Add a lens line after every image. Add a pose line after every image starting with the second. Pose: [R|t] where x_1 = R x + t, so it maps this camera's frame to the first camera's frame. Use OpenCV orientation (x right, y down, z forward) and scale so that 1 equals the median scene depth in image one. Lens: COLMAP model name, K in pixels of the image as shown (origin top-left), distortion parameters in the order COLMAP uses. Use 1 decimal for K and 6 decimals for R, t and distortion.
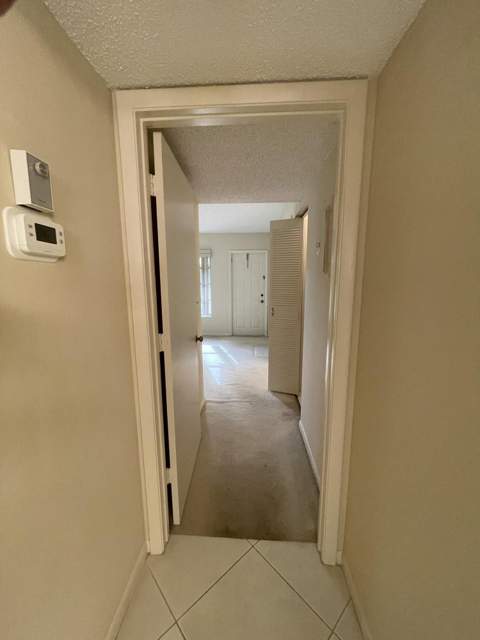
lens RADIAL K [[256.3, 0, 240.1], [0, 256.3, 319.9], [0, 0, 1]] dist [-0.004684, -0.001515]
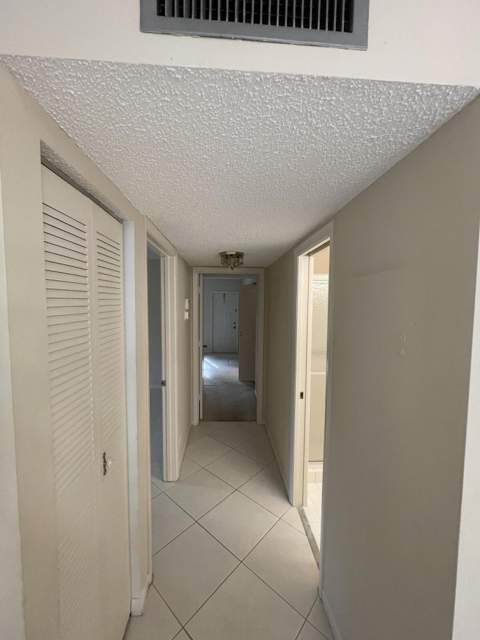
lens RADIAL K [[256.3, 0, 240.1], [0, 256.3, 320.7], [0, 0, 1]] dist [-0.004684, -0.001515]
pose [[0.993843, 0.011527, 0.110195, -0.054896], [-0.001280, 0.995702, -0.092611, 0.031184], [-0.110789, 0.091900, 0.989586, -0.566849]]
